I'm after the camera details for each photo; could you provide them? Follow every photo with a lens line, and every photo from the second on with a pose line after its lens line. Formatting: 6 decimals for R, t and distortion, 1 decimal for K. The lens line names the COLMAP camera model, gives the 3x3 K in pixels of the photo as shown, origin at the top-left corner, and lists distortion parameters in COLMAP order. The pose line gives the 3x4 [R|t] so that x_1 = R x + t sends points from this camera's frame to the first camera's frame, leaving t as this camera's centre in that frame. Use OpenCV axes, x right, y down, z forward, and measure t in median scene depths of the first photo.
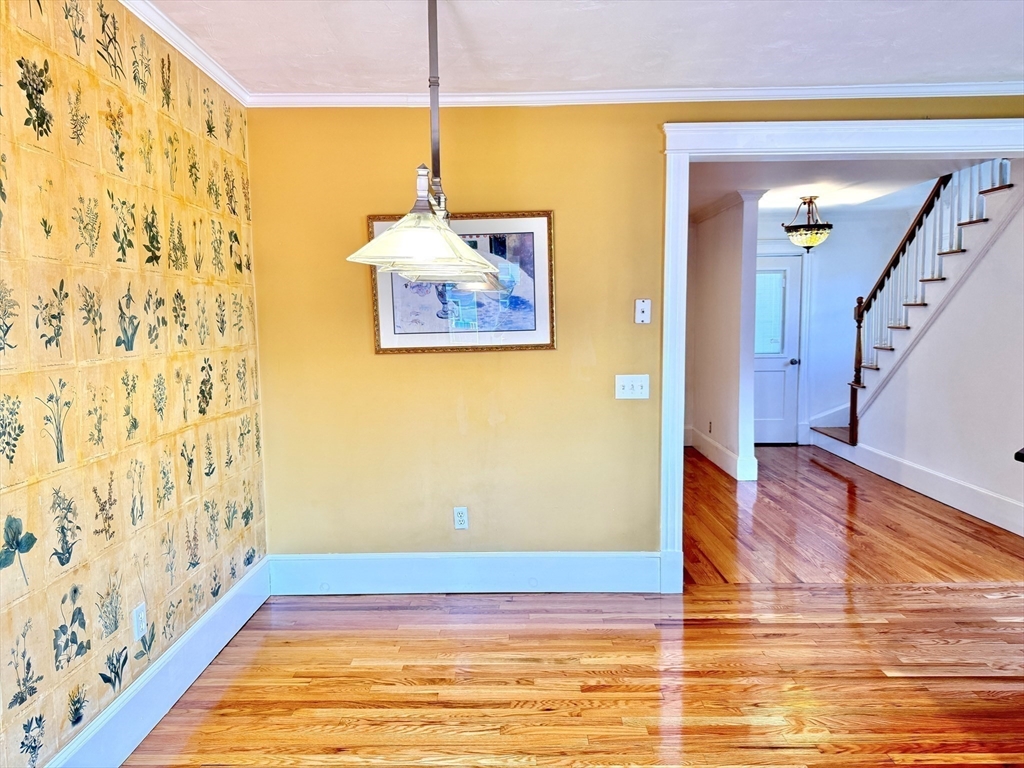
lens RADIAL K [[723.8, 0, 510.7], [0, 723.8, 380.5], [0, 0, 1]] dist [0.030005, -0.021904]
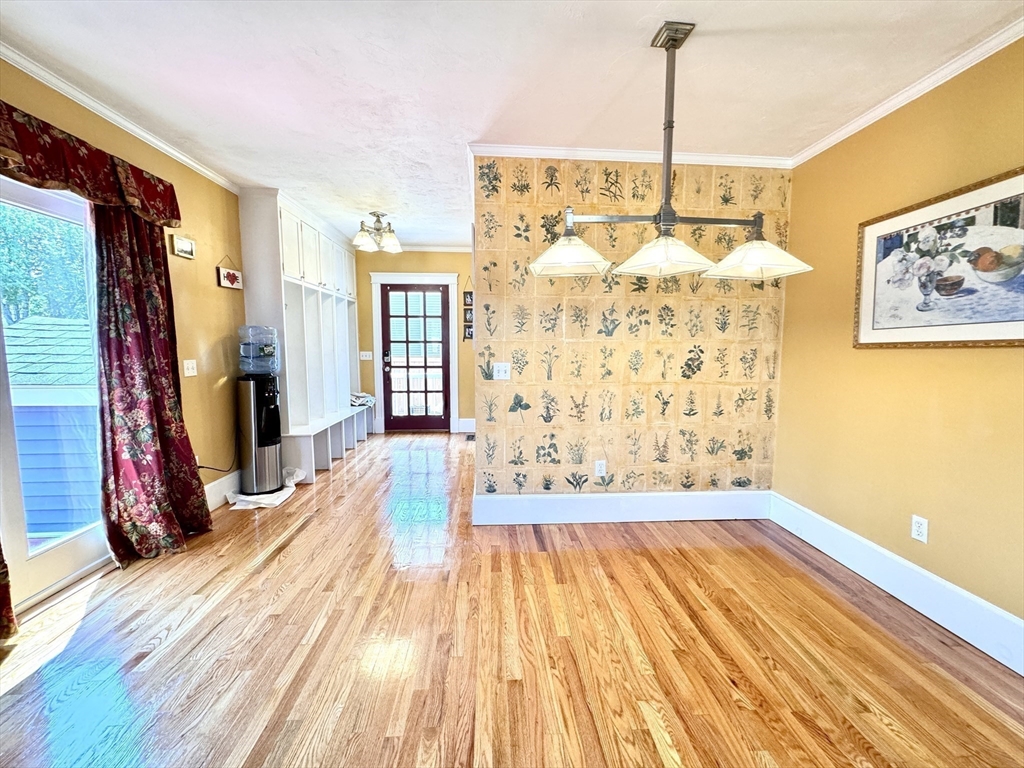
lens RADIAL K [[409.2, 0, 514.7], [0, 409.2, 382.6], [0, 0, 1]] dist [0.003487, 0.000328]
pose [[0.073402, 0.098404, -0.992436, 0.557926], [-0.087786, 0.991895, 0.091858, 0.004830], [0.993431, 0.080379, 0.081445, 0.603440]]
